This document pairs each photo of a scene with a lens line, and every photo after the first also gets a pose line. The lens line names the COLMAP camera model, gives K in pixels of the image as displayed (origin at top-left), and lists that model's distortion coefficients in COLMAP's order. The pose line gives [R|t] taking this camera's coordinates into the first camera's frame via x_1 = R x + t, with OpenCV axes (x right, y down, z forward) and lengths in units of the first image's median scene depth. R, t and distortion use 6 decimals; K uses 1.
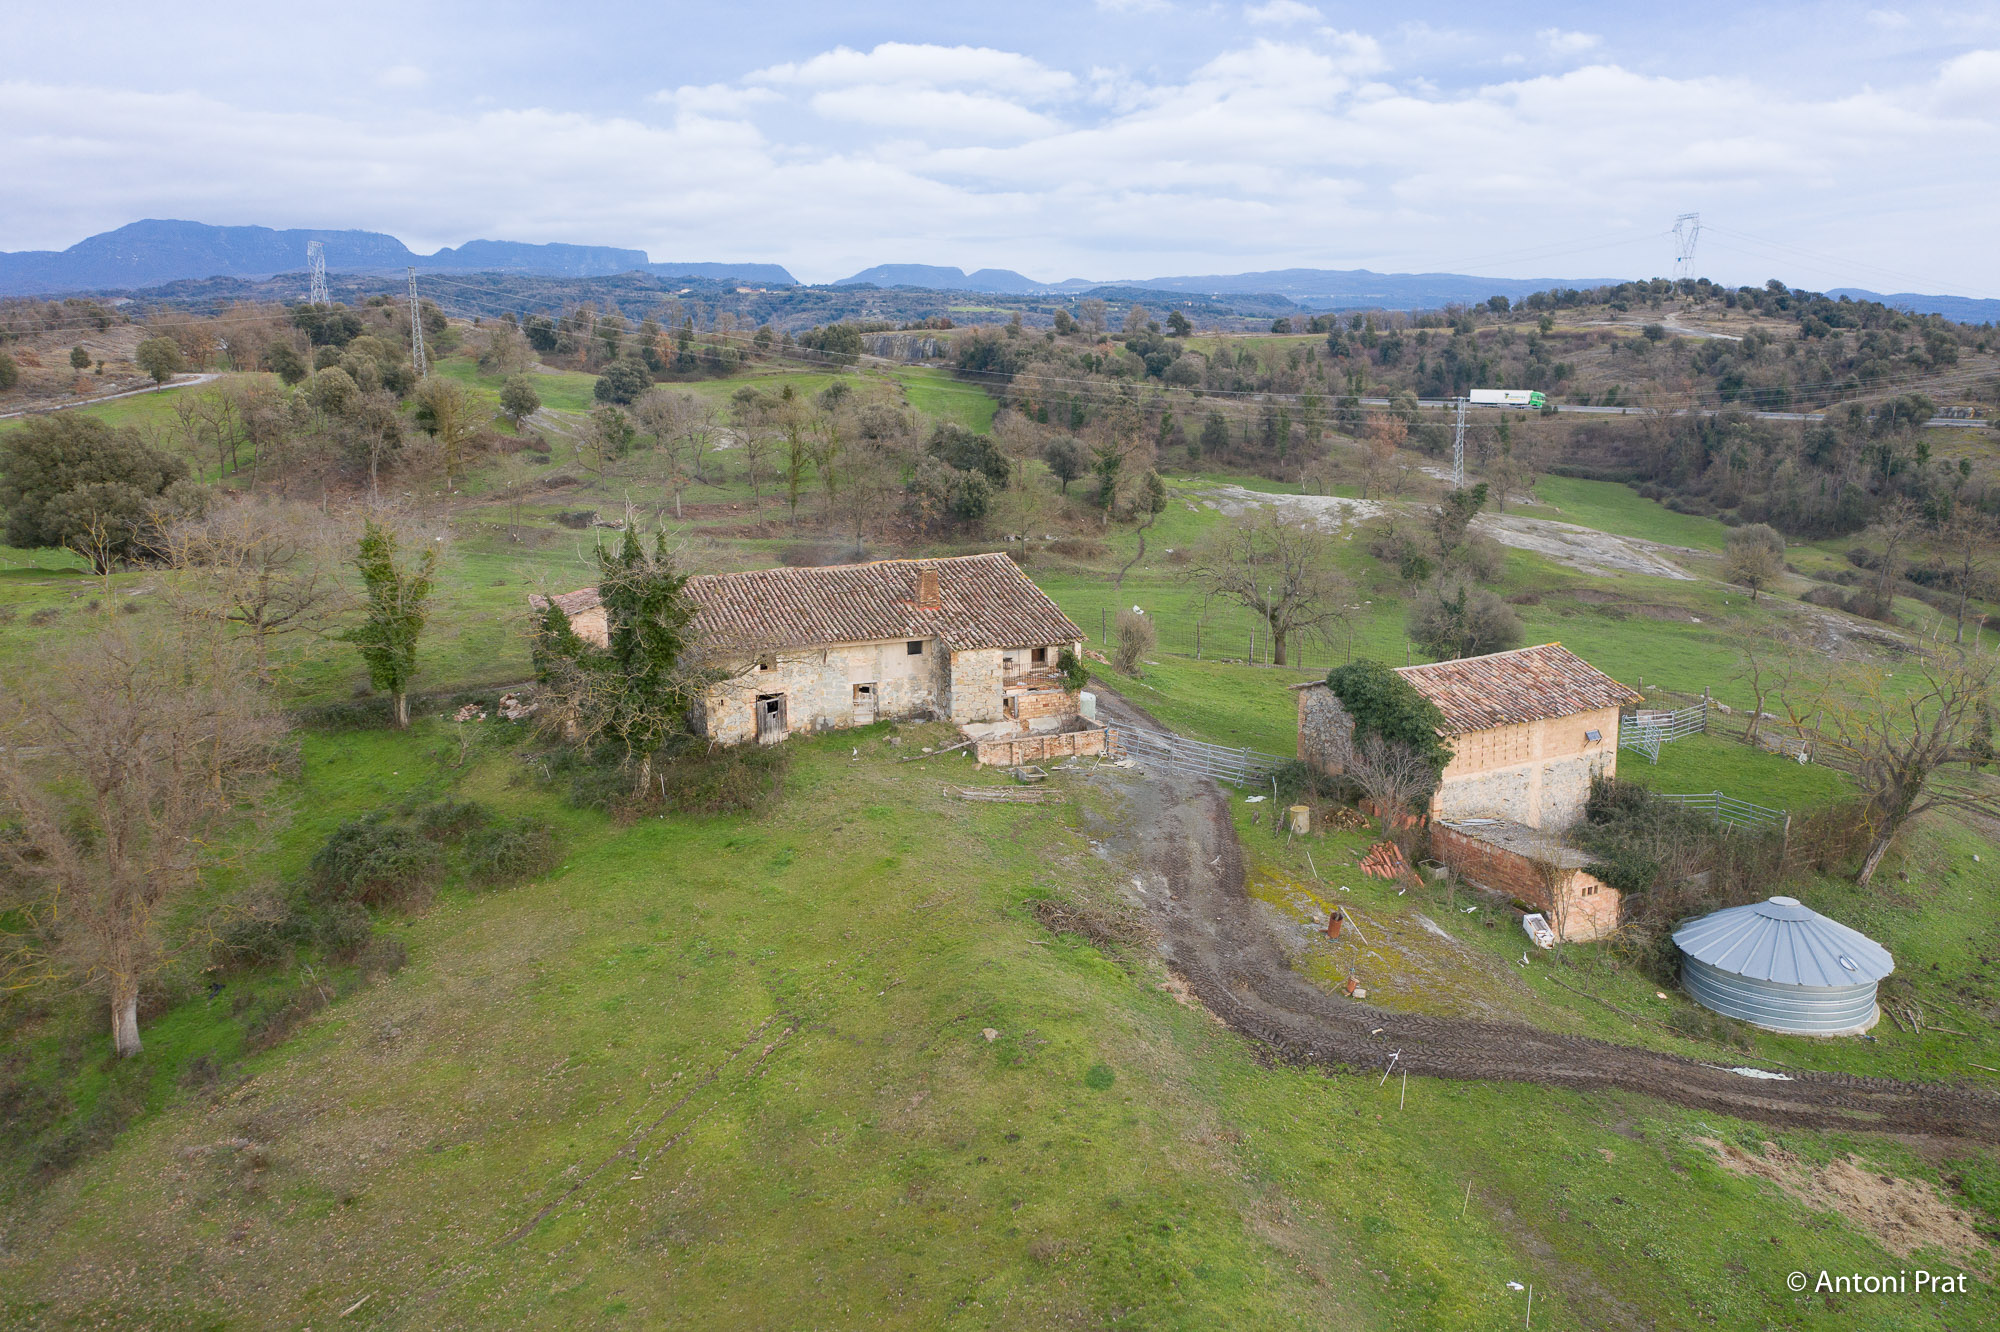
lens RADIAL K [[1569.8, 0, 993.6], [0, 1569.8, 666.9], [0, 0, 1]] dist [-0.024416, 0.016387]
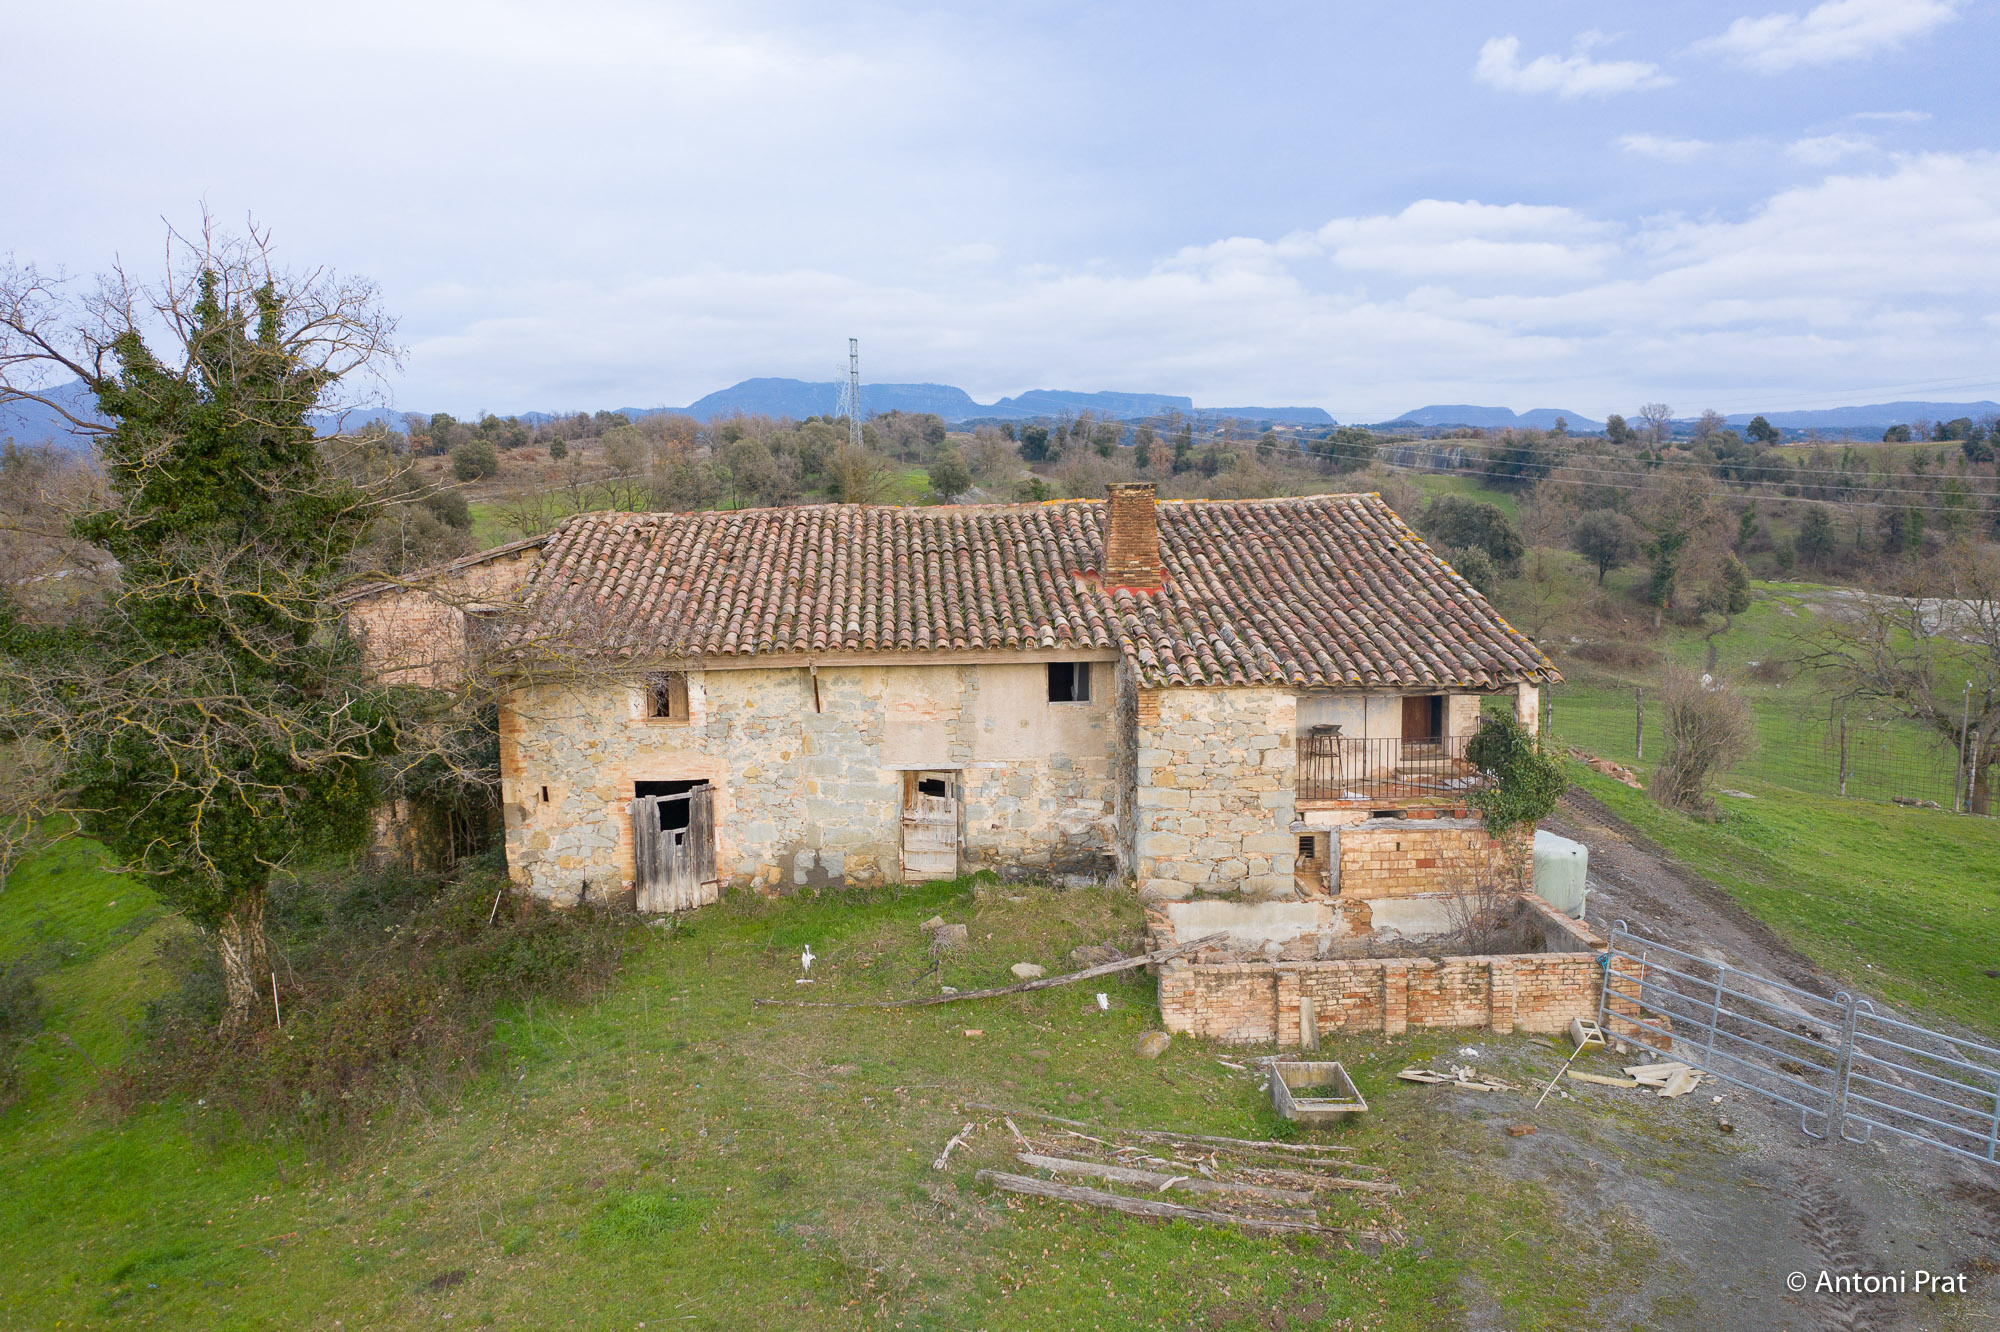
lens RADIAL K [[1569.8, 0, 996.1], [0, 1569.8, 672.4], [0, 0, 1]] dist [-0.024416, 0.016387]
pose [[0.944412, 0.033769, -0.327025, 0.054603], [-0.061799, 0.995214, -0.075701, 0.014264], [0.322904, 0.091703, 0.941979, 0.629065]]
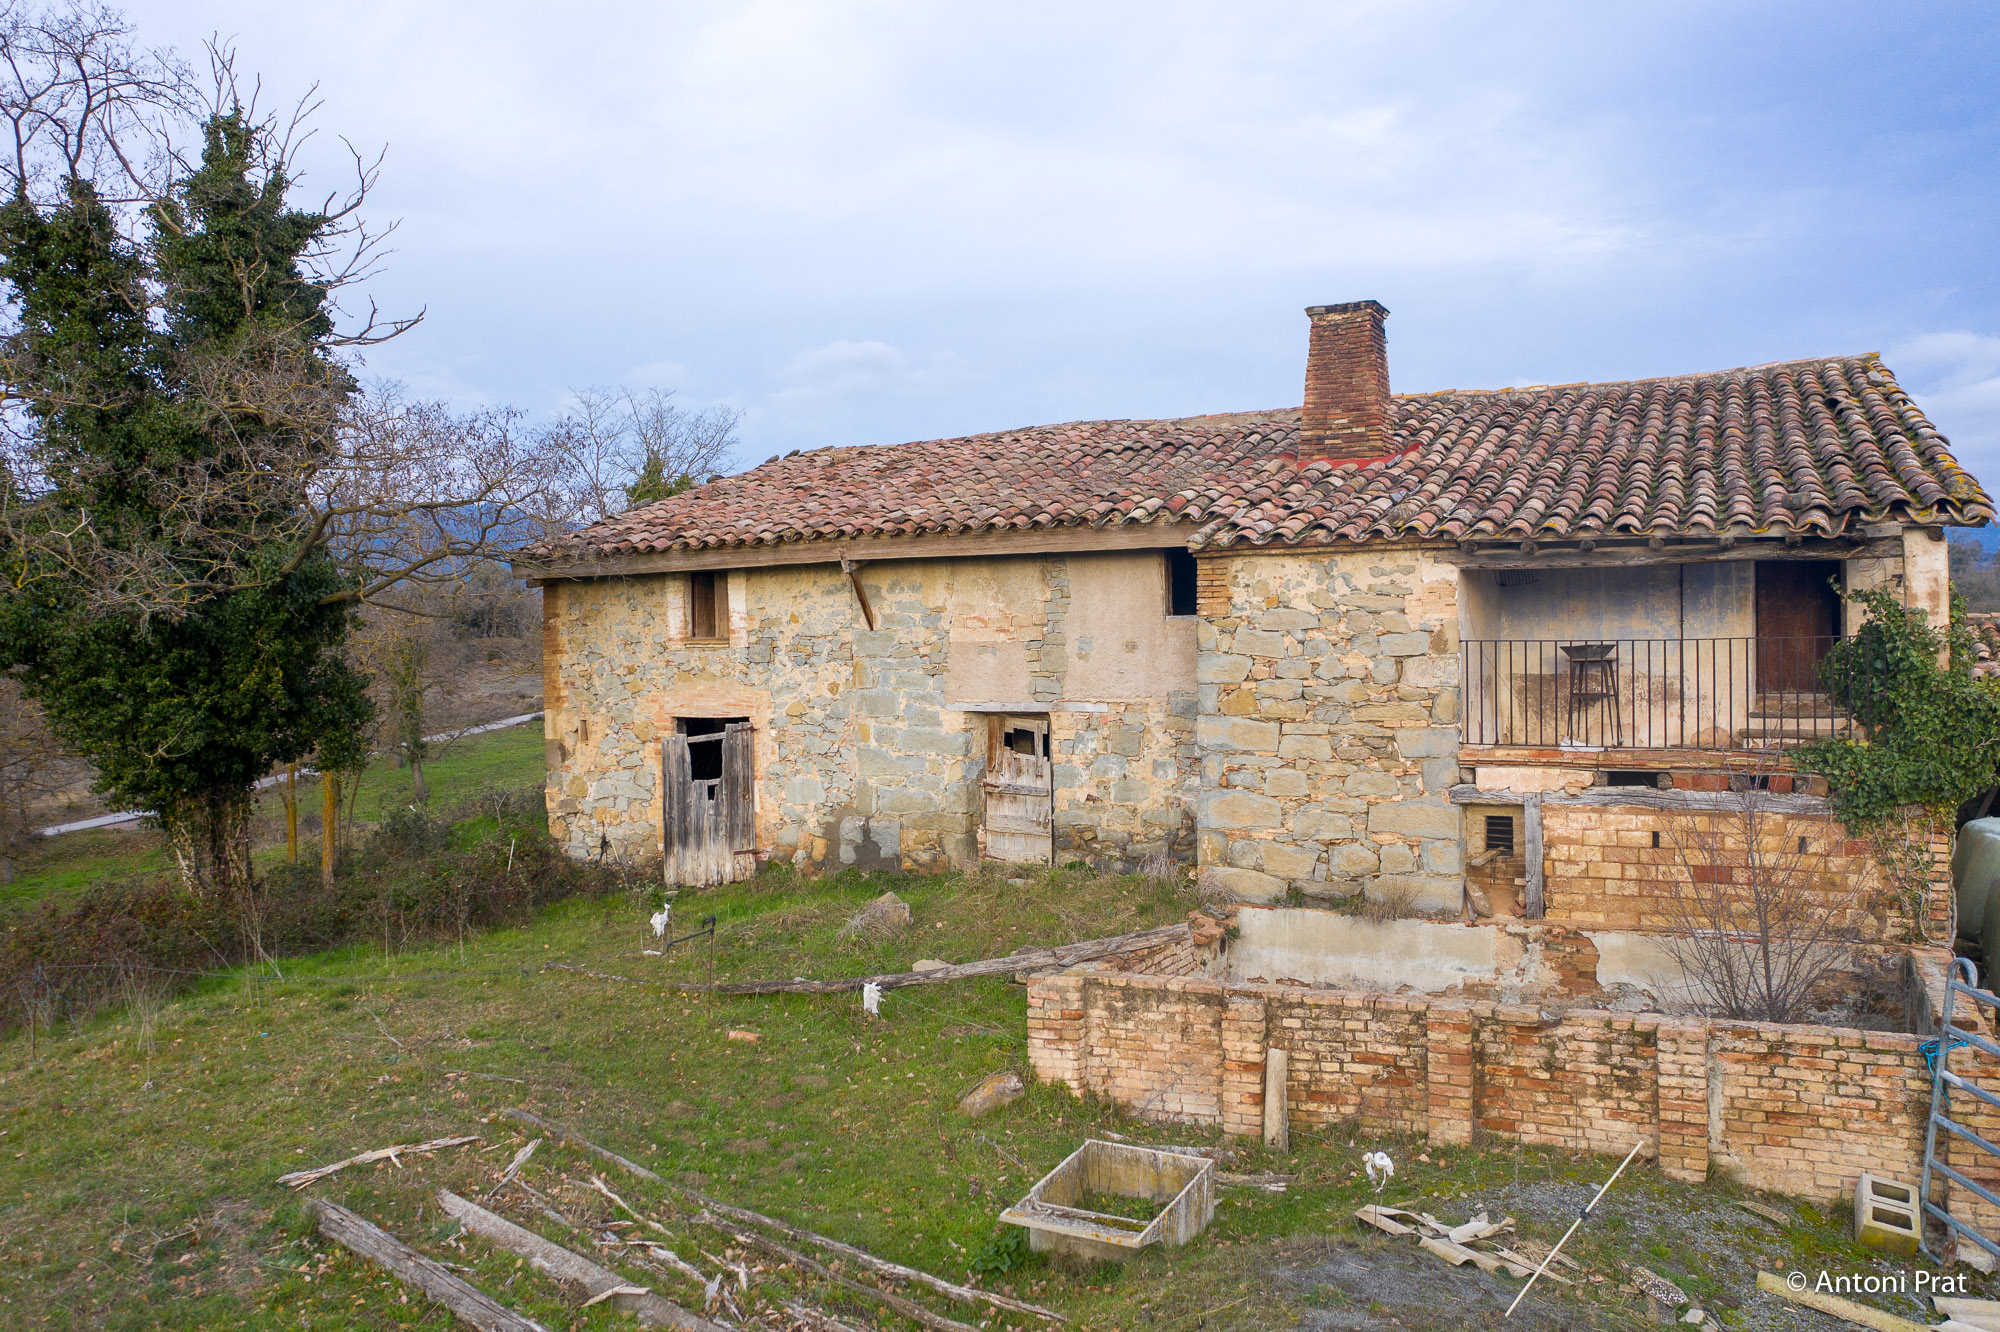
lens RADIAL K [[1569.8, 0, 998.3], [0, 1569.8, 674.1], [0, 0, 1]] dist [-0.024416, 0.016387]
pose [[0.674904, 0.011880, -0.737810, 0.111219], [-0.142617, 0.983118, -0.114627, 0.033915], [0.723992, 0.182586, 0.665205, 0.797372]]
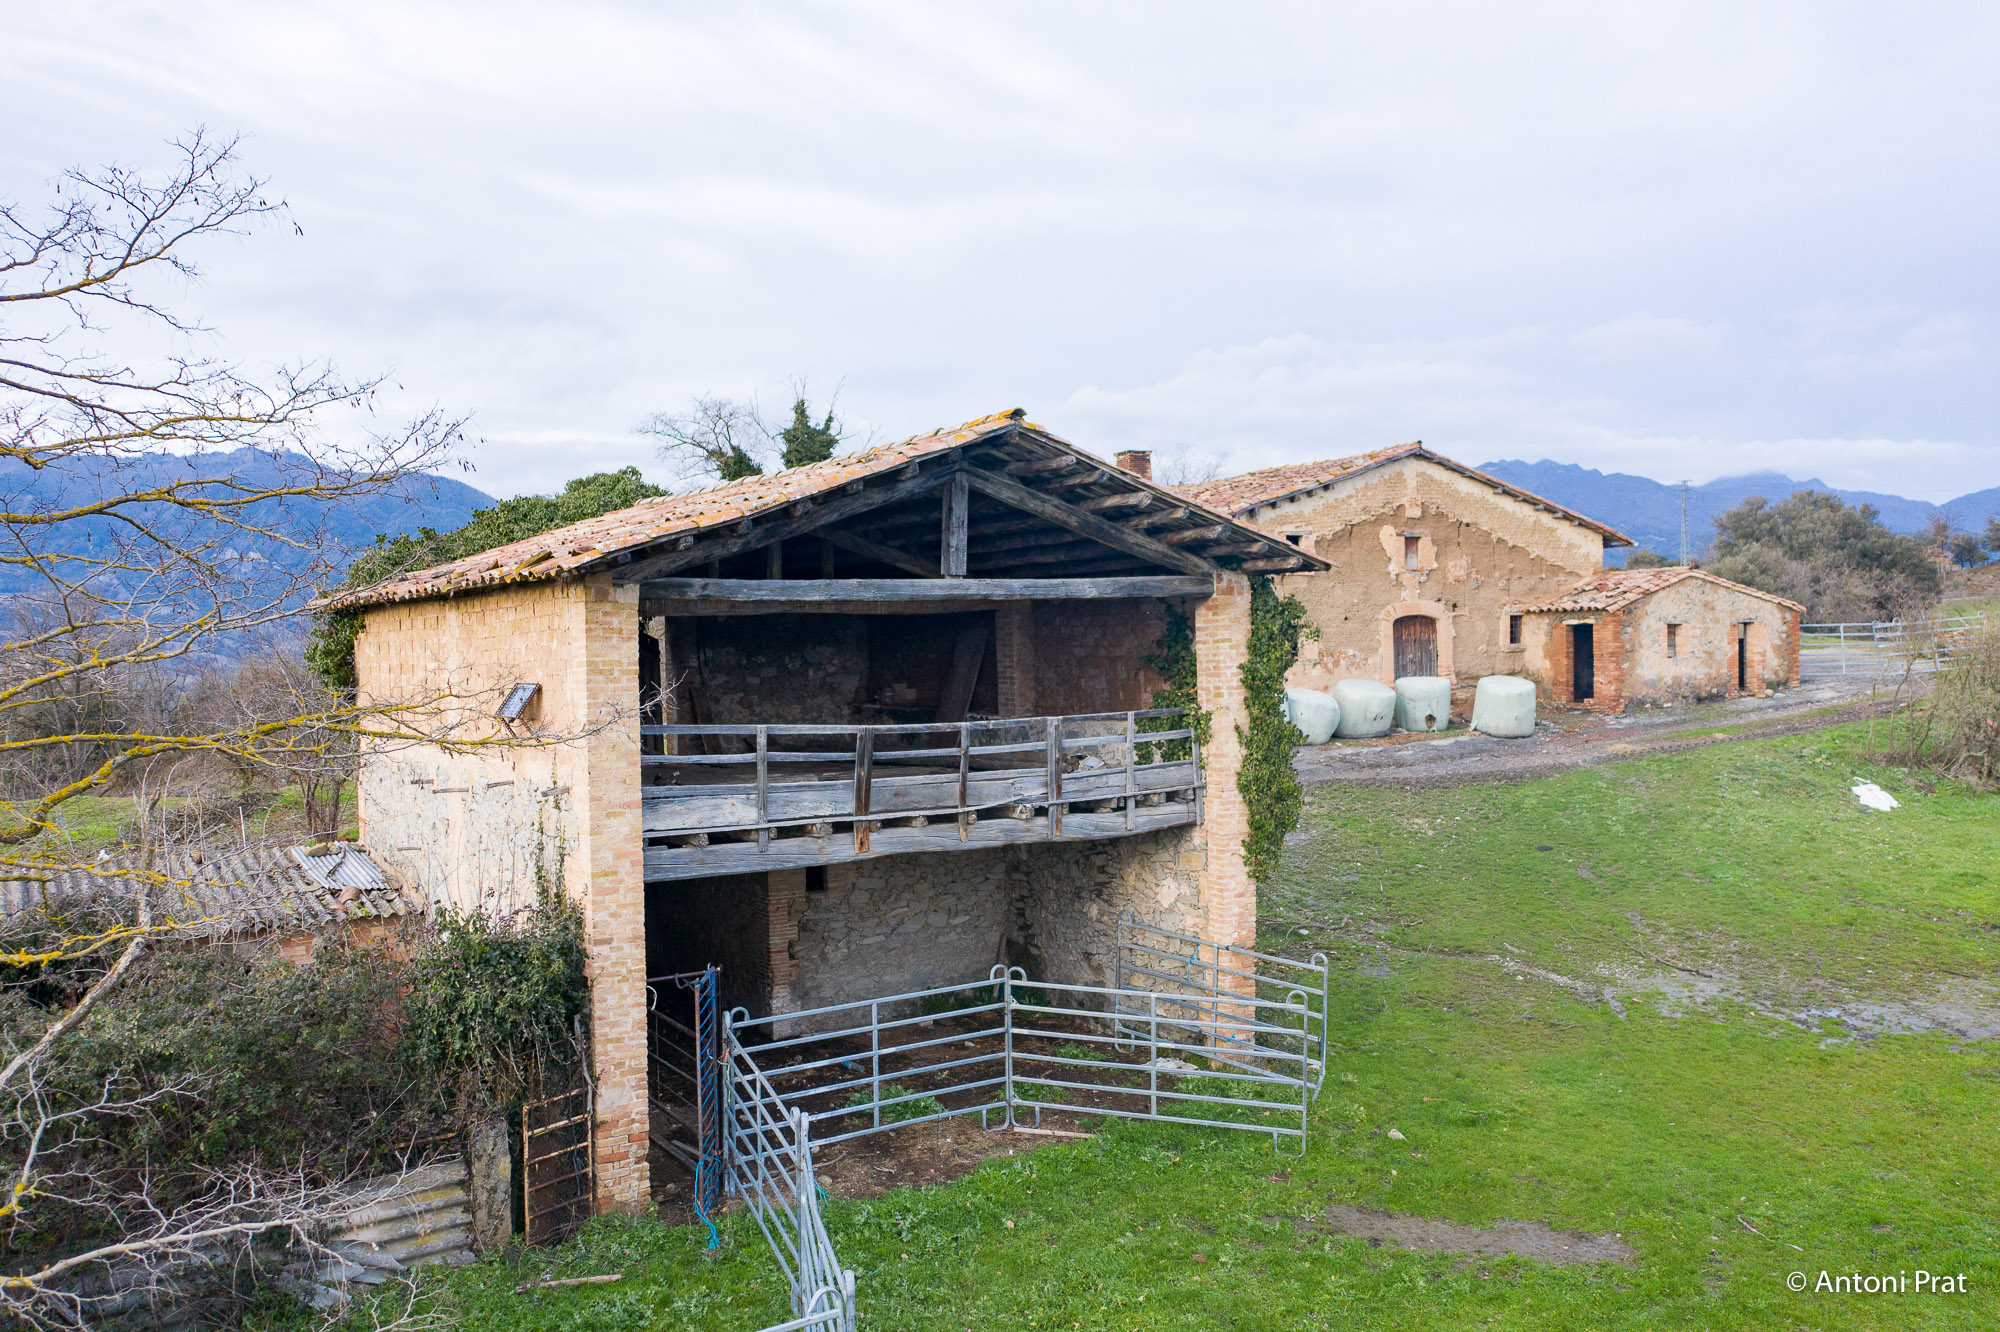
lens RADIAL K [[1569.8, 0, 998.2], [0, 1569.8, 679.0], [0, 0, 1]] dist [-0.024416, 0.016387]
pose [[0.084801, 0.038173, -0.995666, 0.554243], [-0.174321, 0.984423, 0.022895, 0.017158], [0.981031, 0.171624, 0.090135, 0.911306]]
